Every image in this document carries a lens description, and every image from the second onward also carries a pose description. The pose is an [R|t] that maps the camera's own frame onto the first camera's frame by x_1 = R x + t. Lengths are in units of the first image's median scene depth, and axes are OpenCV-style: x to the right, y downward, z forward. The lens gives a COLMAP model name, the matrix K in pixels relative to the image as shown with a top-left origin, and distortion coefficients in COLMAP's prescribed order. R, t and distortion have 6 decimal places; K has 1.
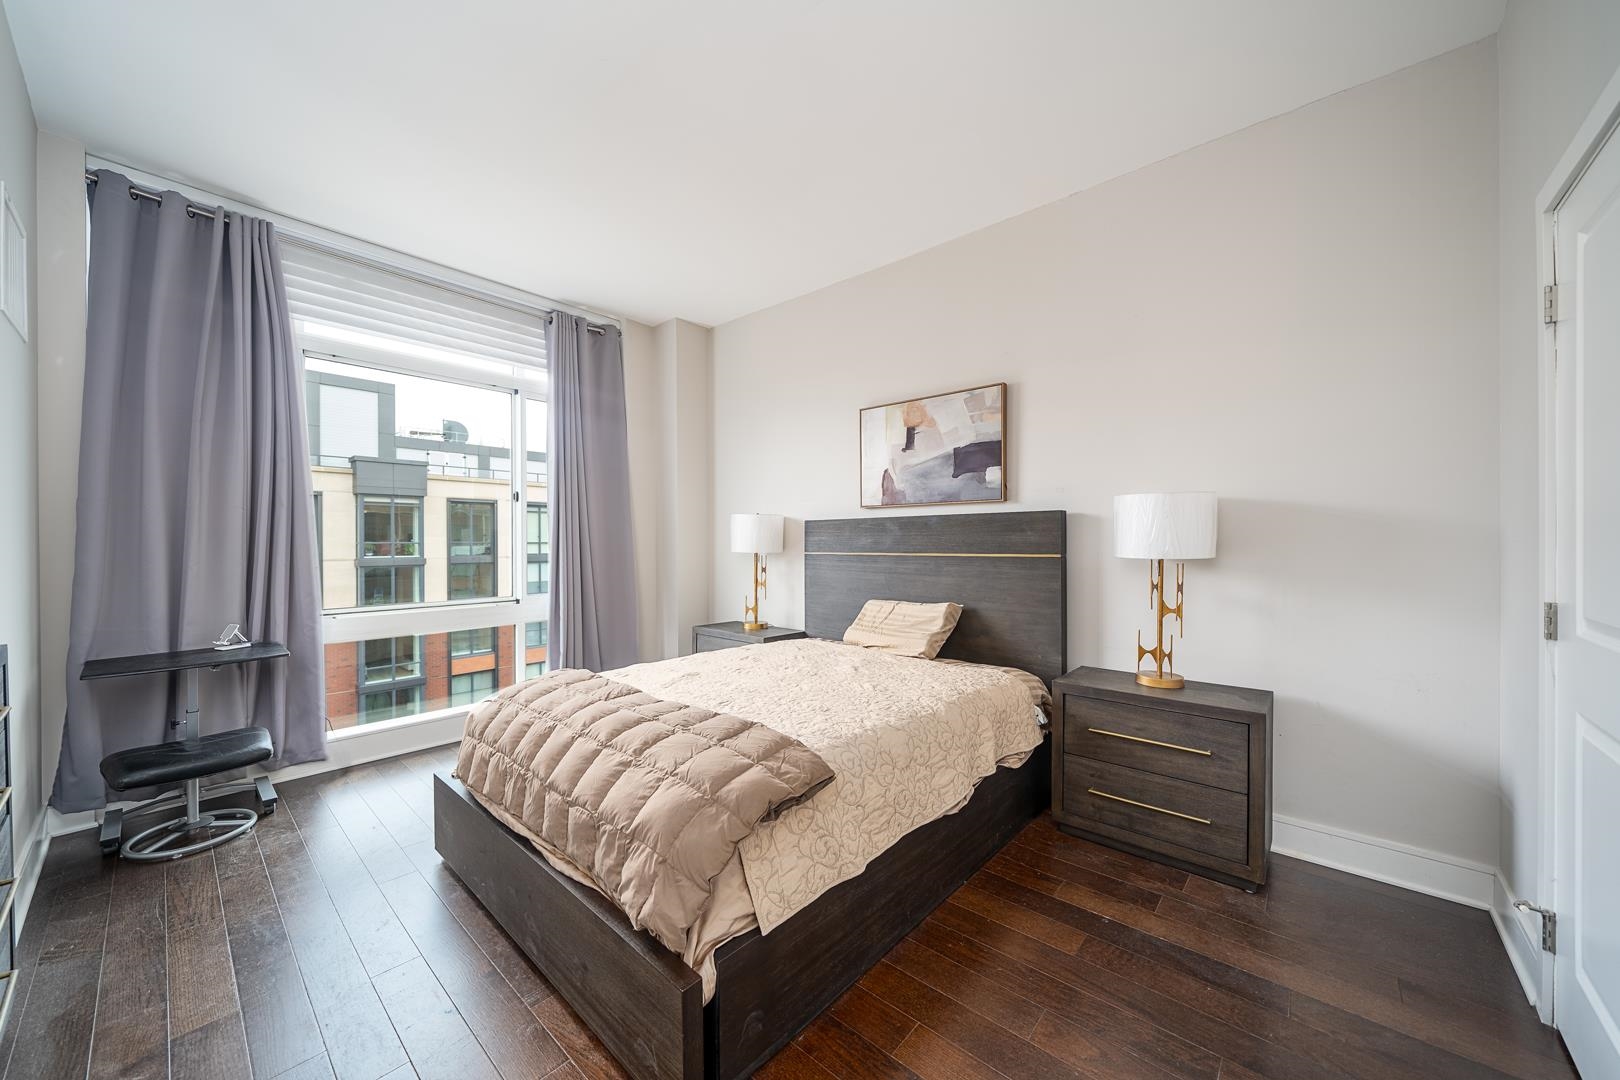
lens RADIAL K [[596.8, 0, 820.9], [0, 596.8, 541.5], [0, 0, 1]] dist [0.001752, 0.000014]
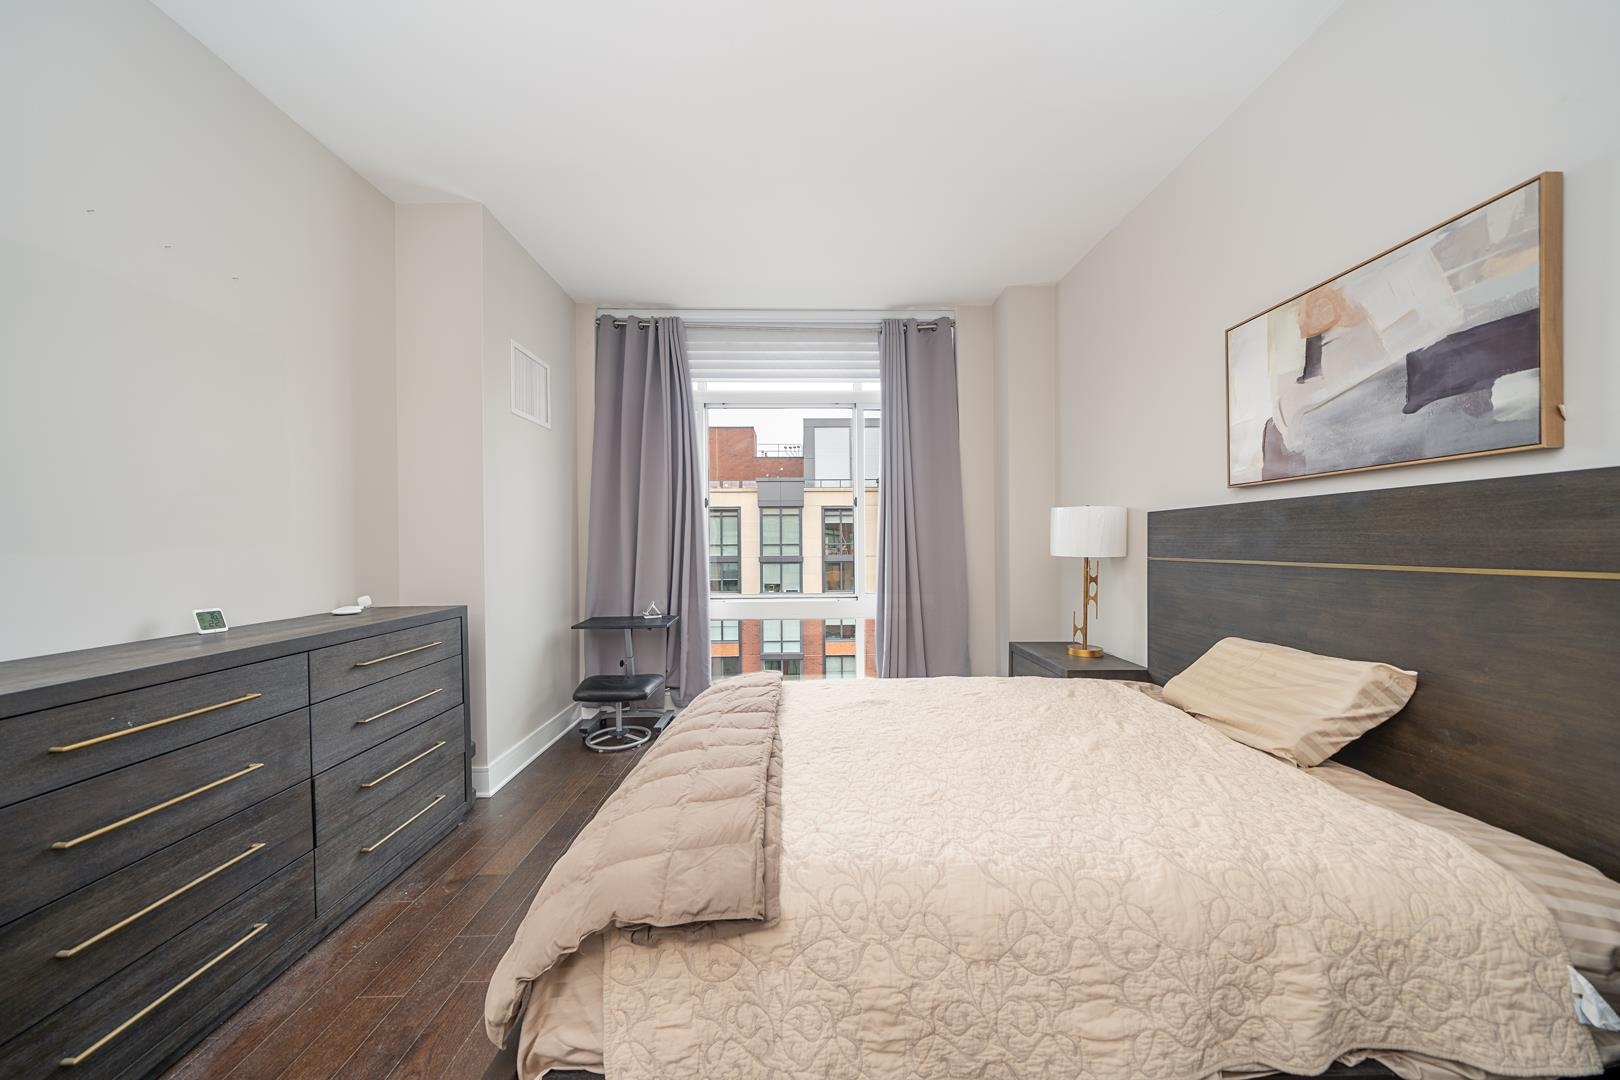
lens RADIAL K [[561.8, 0, 798.6], [0, 561.8, 545.7], [0, 0, 1]] dist [-0.002482, -0.000367]
pose [[0.662282, 0.000462, -0.749255, 0.235041], [0.005542, 0.999969, 0.005516, -0.001621], [0.749234, -0.007806, 0.662259, 0.306968]]
